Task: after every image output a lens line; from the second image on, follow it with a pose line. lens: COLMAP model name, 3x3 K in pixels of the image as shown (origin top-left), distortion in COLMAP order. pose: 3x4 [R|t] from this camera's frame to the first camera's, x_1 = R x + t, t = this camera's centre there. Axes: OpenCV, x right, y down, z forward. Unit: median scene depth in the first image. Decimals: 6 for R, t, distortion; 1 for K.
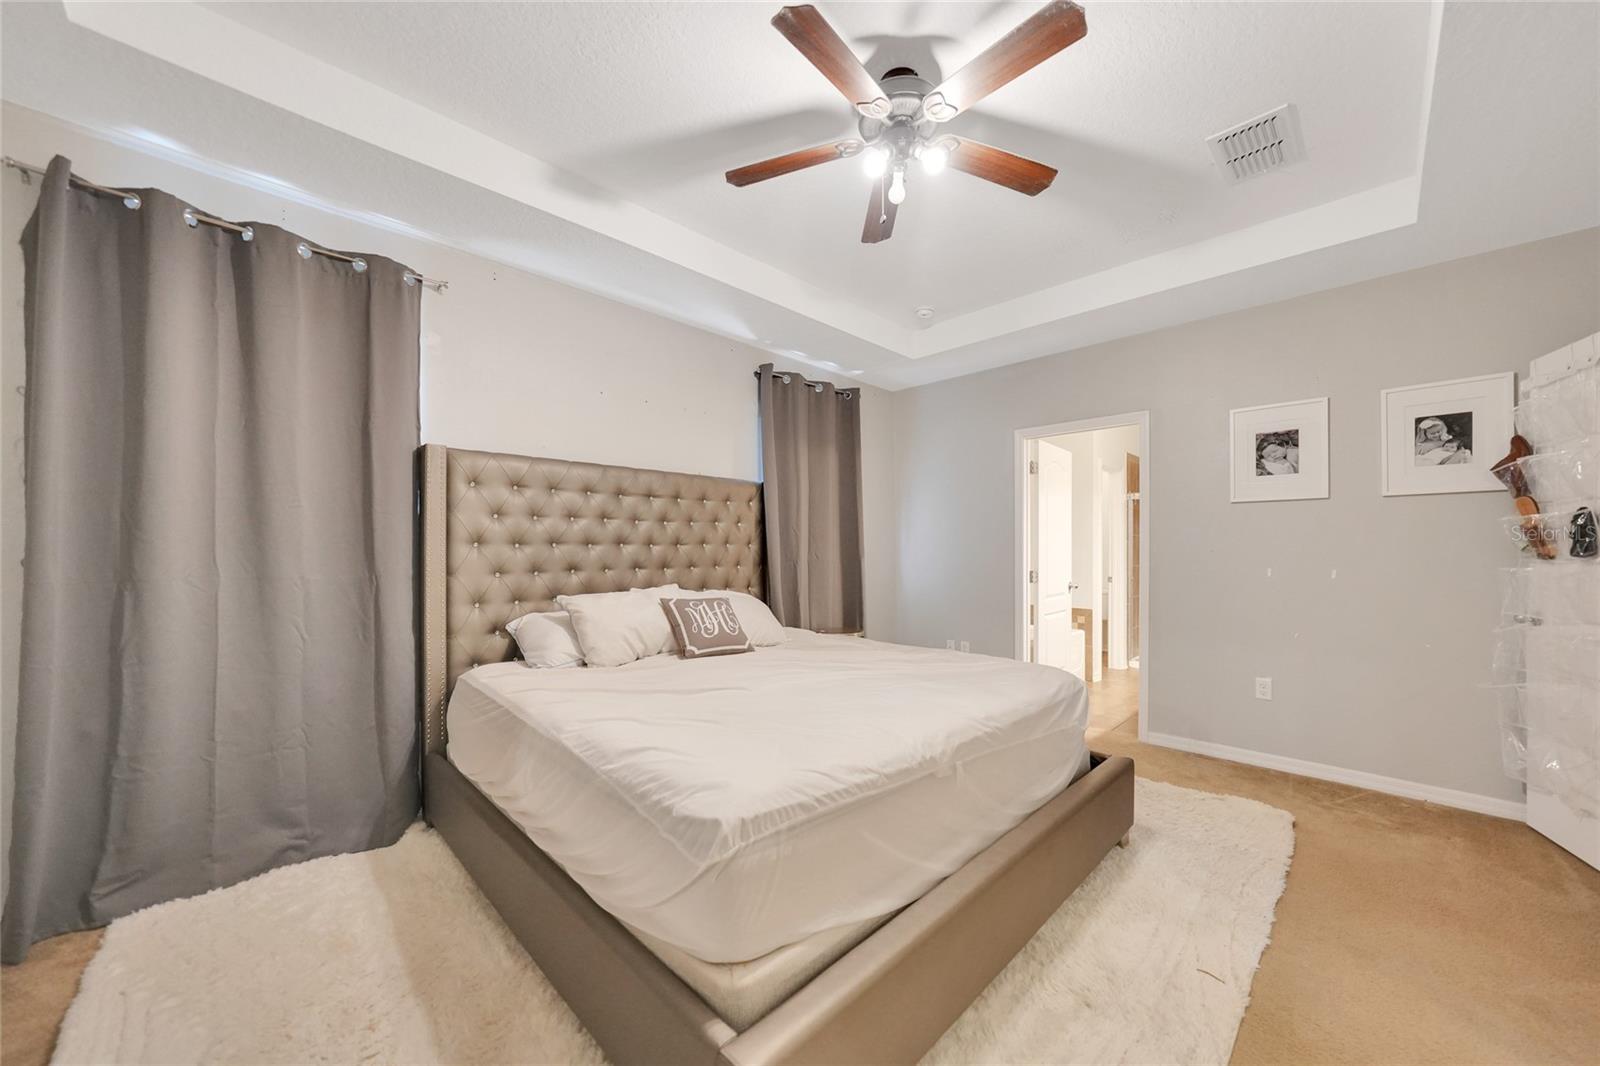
lens RADIAL K [[575.7, 0, 804.0], [0, 575.7, 550.3], [0, 0, 1]] dist [-0.018618, 0.003514]
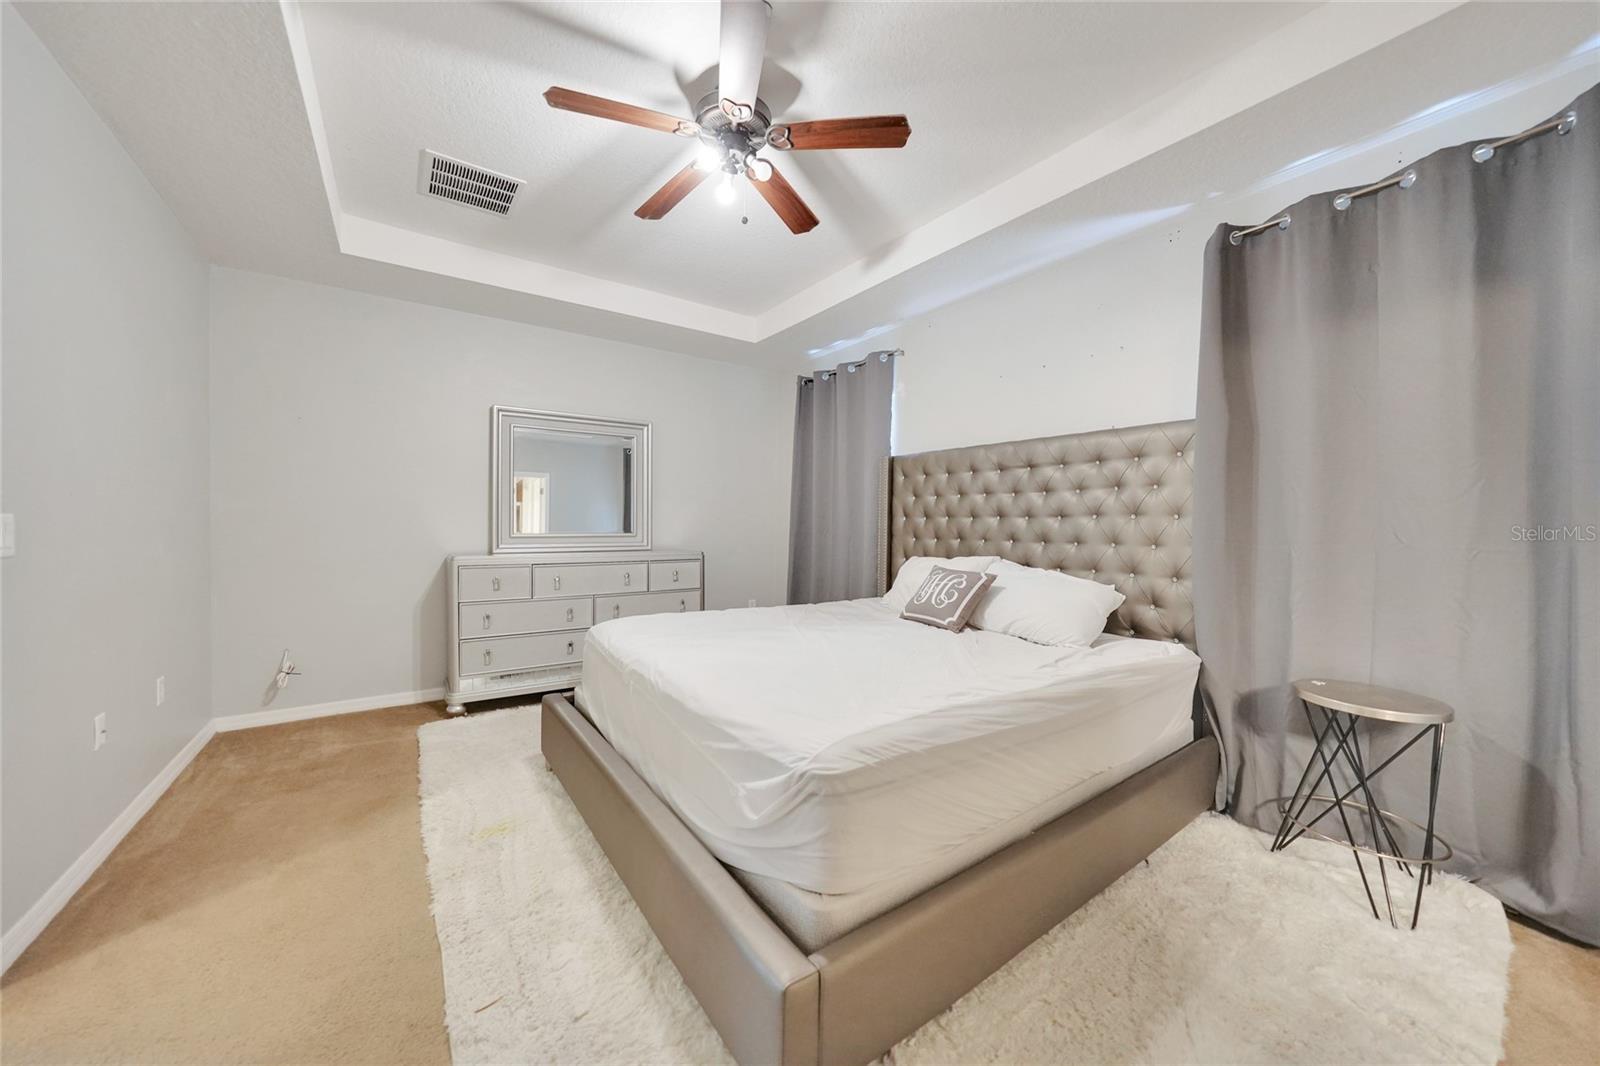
lens RADIAL K [[575.7, 0, 809.5], [0, 575.7, 534.6], [0, 0, 1]] dist [-0.018618, 0.003514]
pose [[-0.172047, 0.020586, -0.984874, 0.956003], [0.002987, 0.999788, 0.020376, 0.000175], [0.985084, 0.000564, -0.172072, 1.034283]]
